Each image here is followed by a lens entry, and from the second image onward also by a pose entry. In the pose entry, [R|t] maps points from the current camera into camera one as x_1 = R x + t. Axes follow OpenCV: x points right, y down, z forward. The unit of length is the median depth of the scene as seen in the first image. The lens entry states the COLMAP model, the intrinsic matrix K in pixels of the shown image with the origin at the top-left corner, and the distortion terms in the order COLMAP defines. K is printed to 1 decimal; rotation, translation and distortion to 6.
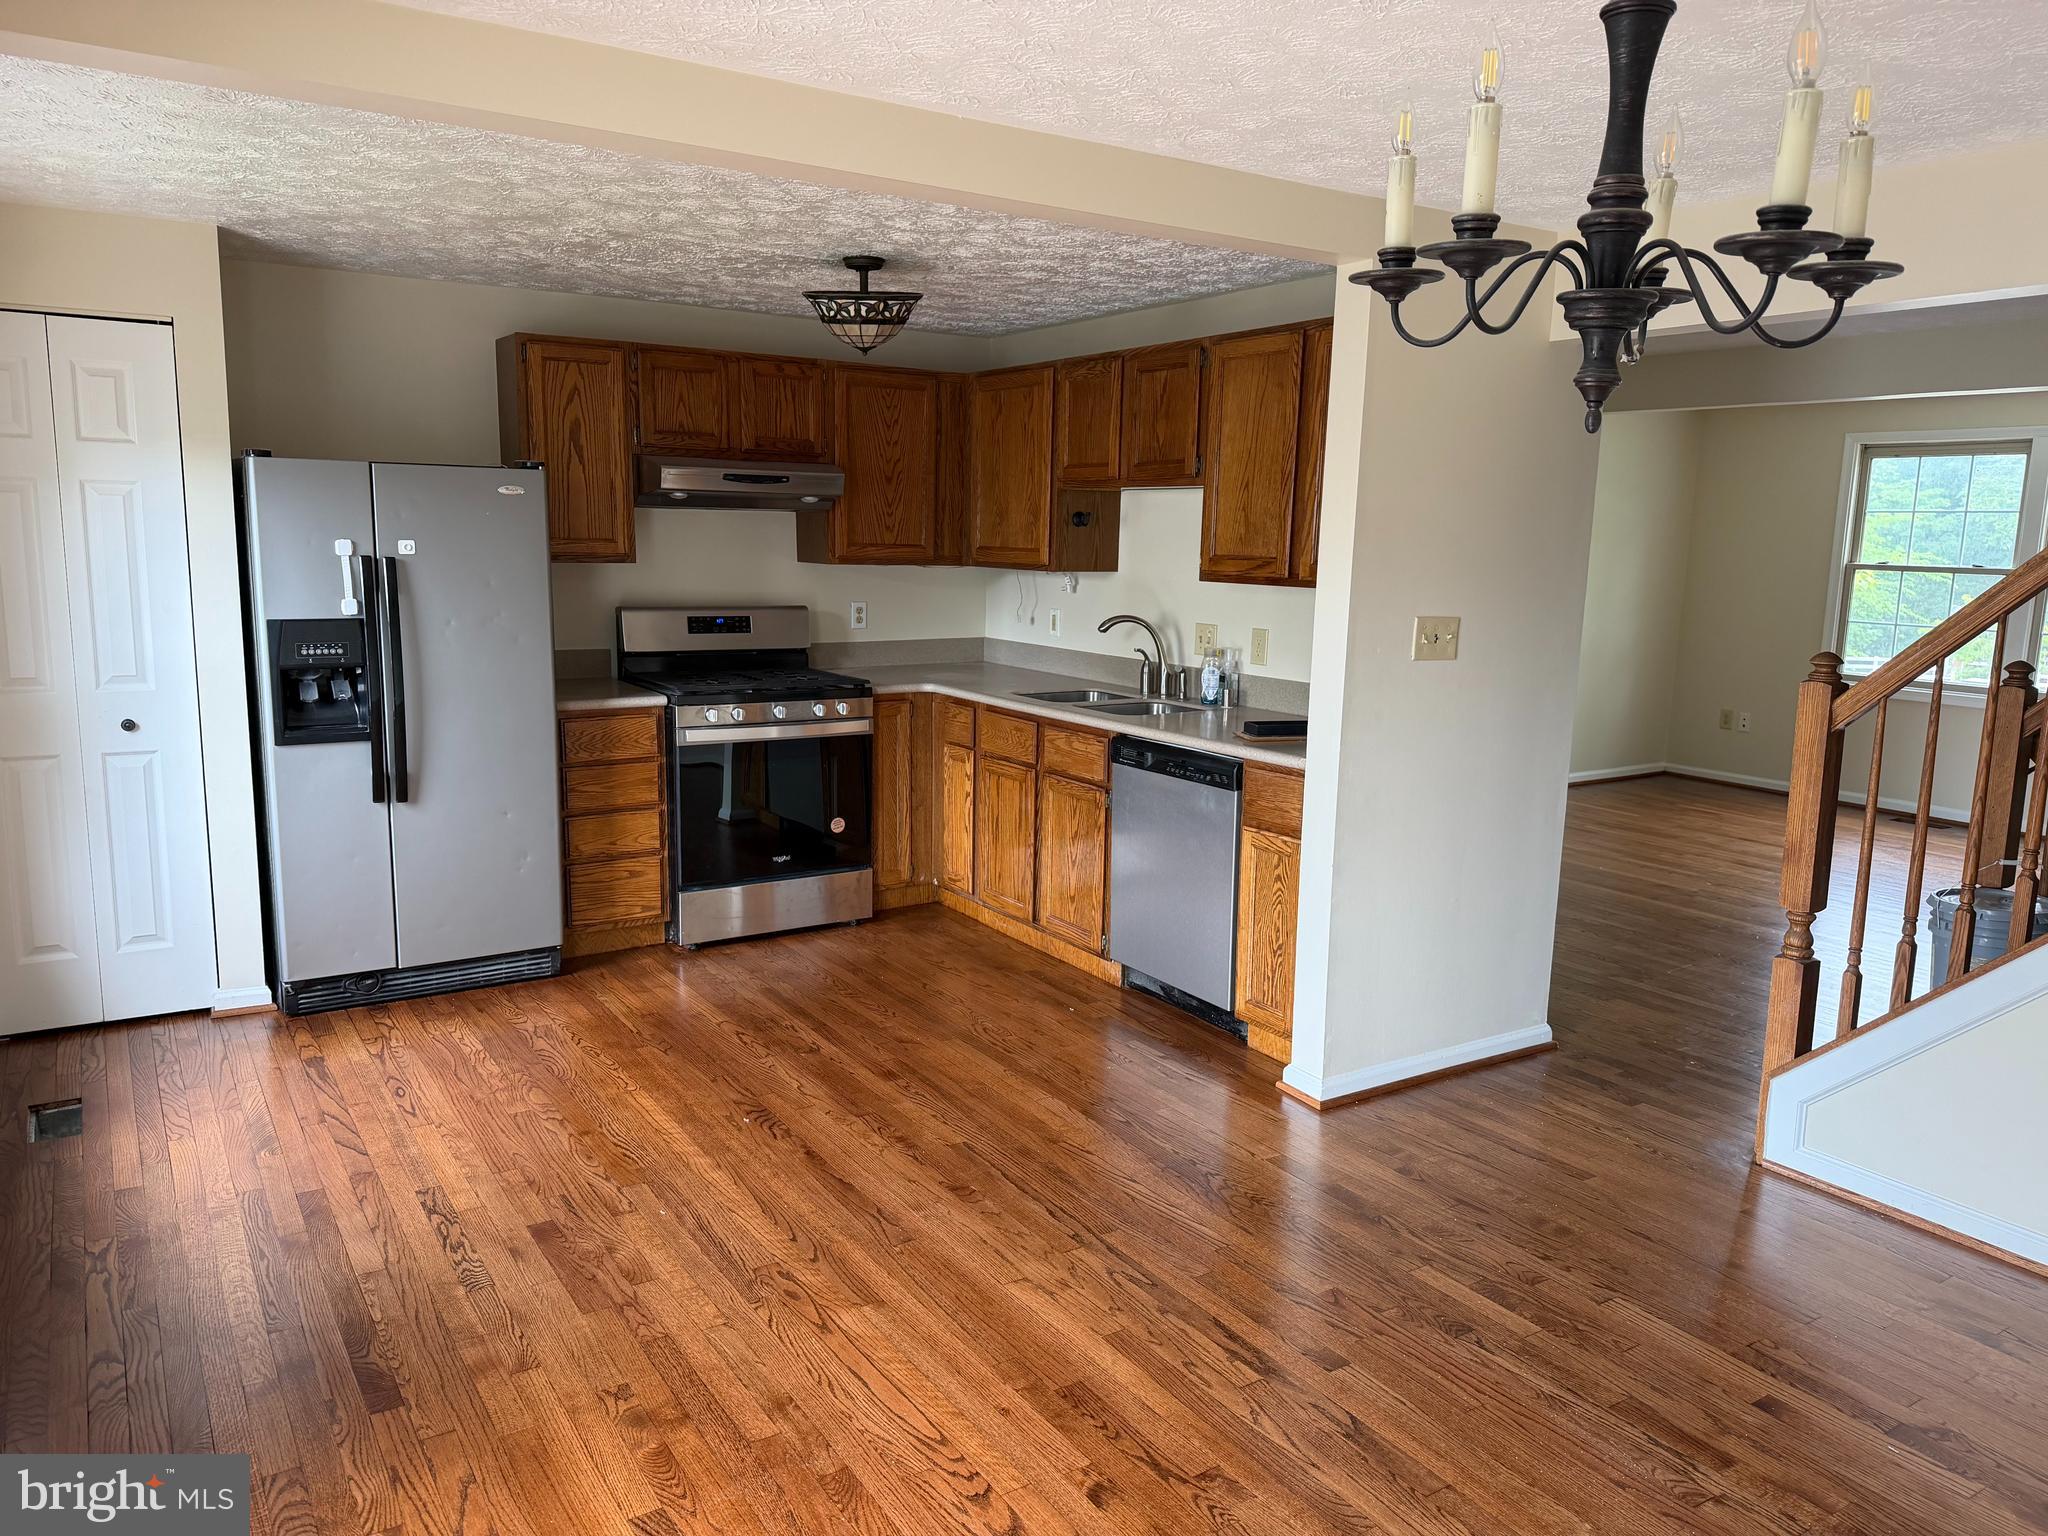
lens RADIAL K [[1442.2, 0, 1016.9], [0, 1442.2, 779.8], [0, 0, 1]] dist [0.082082, -0.118559]
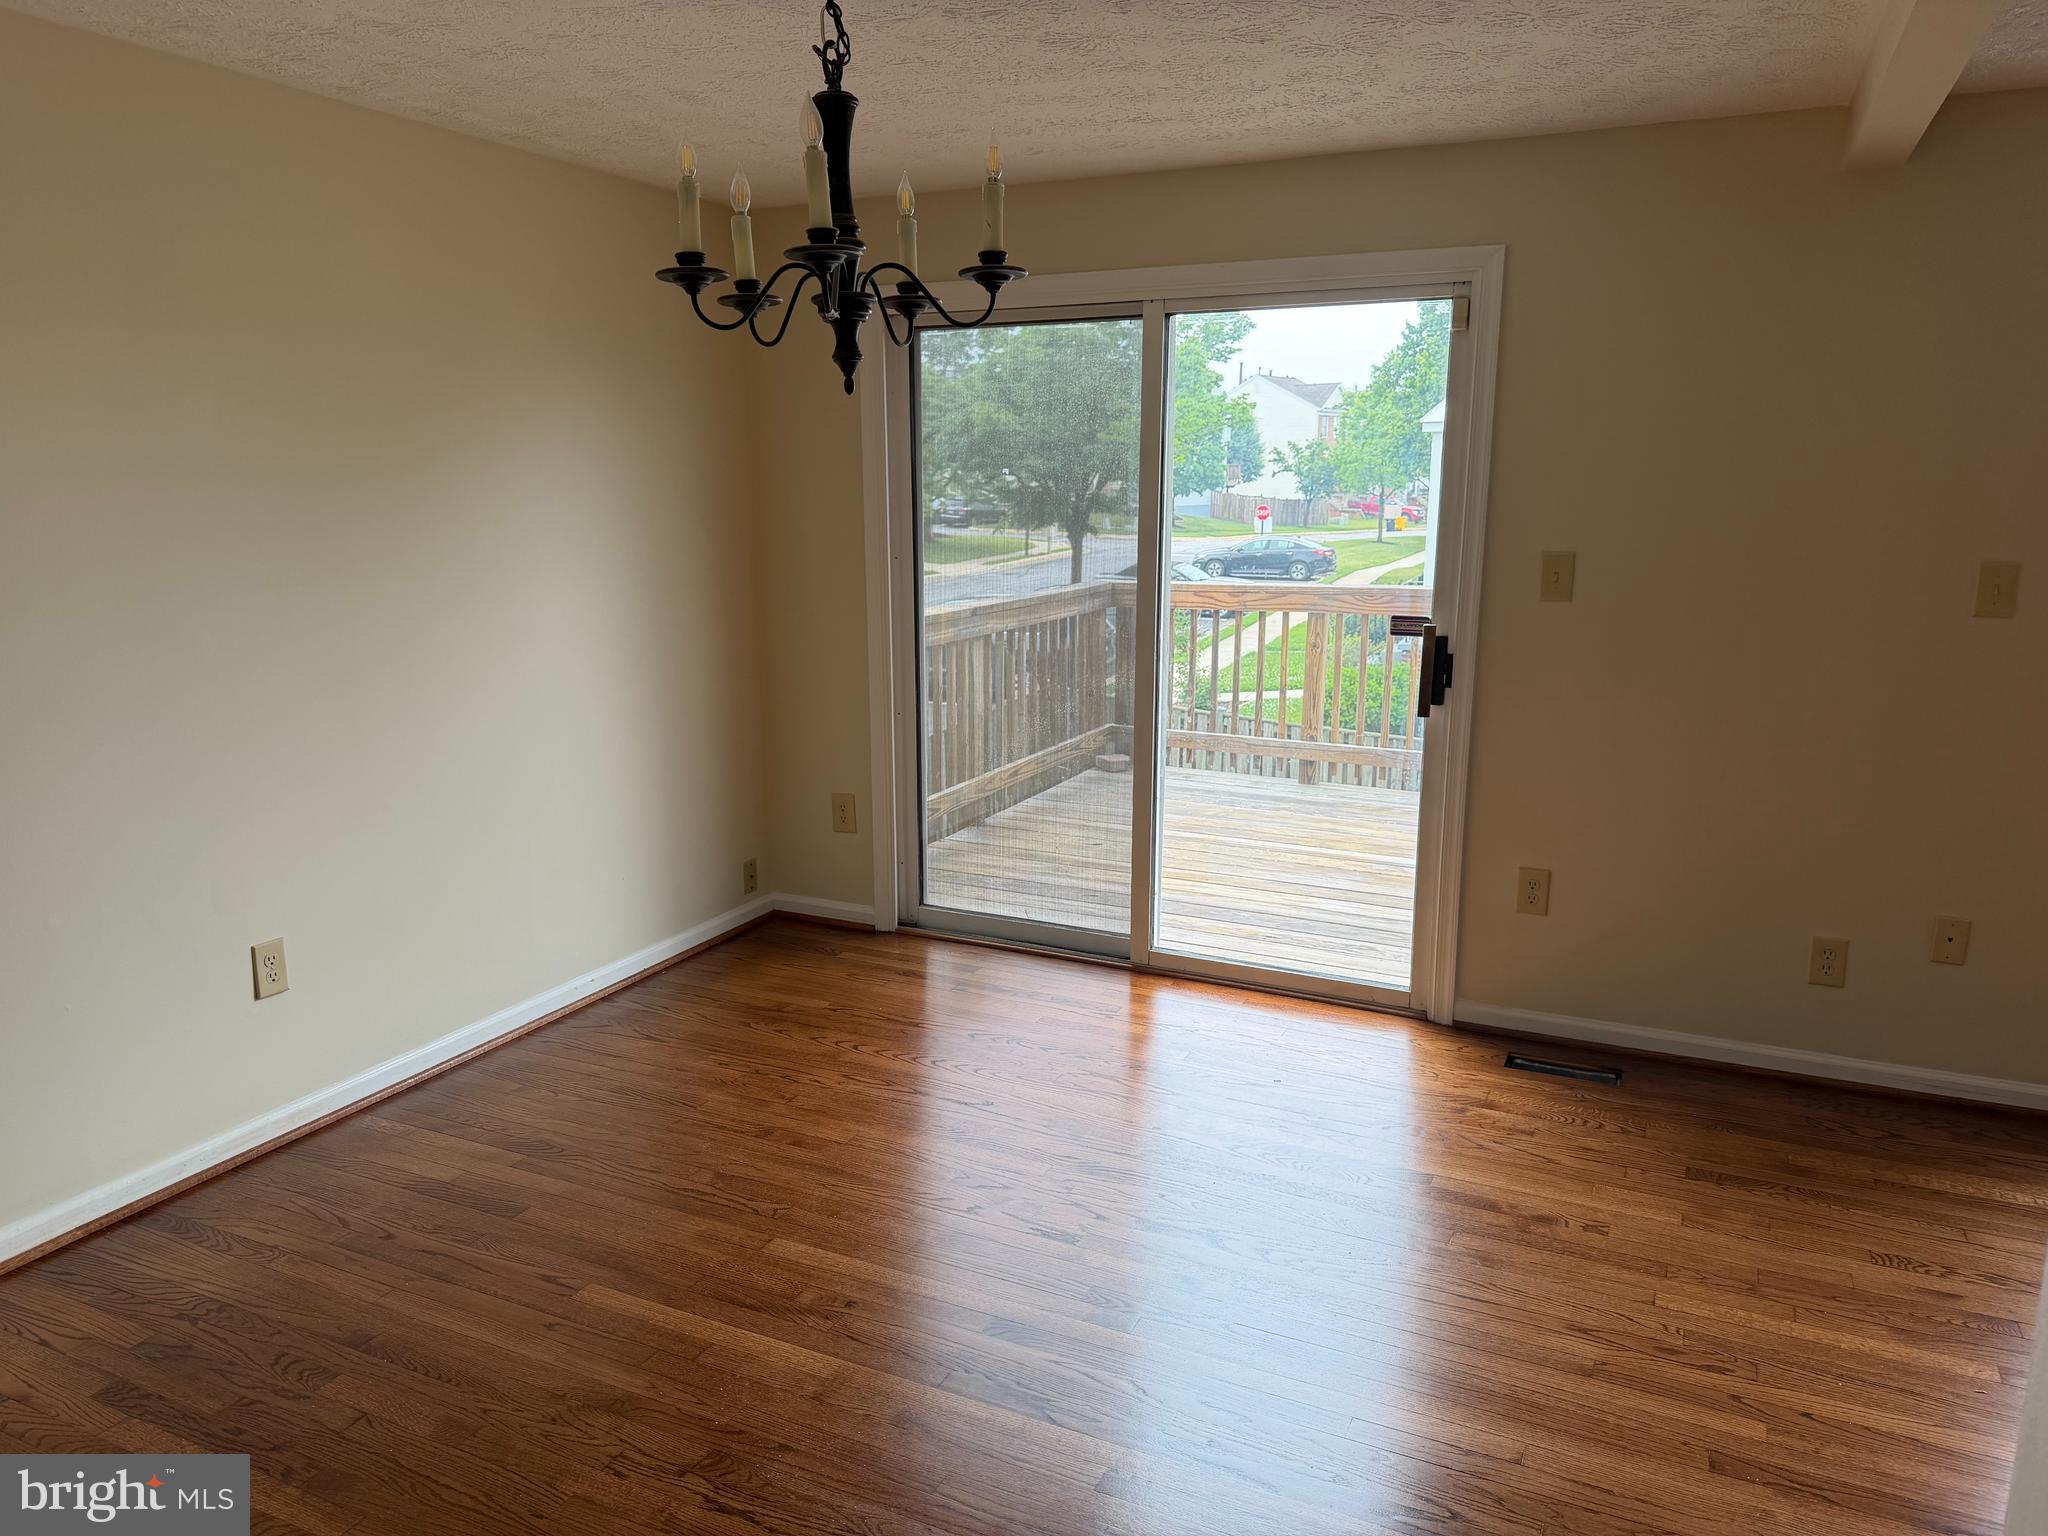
lens RADIAL K [[1442.2, 0, 1016.9], [0, 1442.2, 779.8], [0, 0, 1]] dist [0.082082, -0.118559]
pose [[-0.854715, 0.087394, -0.511688, 0.703029], [-0.097924, 0.940883, 0.324269, -0.253175], [0.509777, 0.327264, -0.795629, 1.624738]]
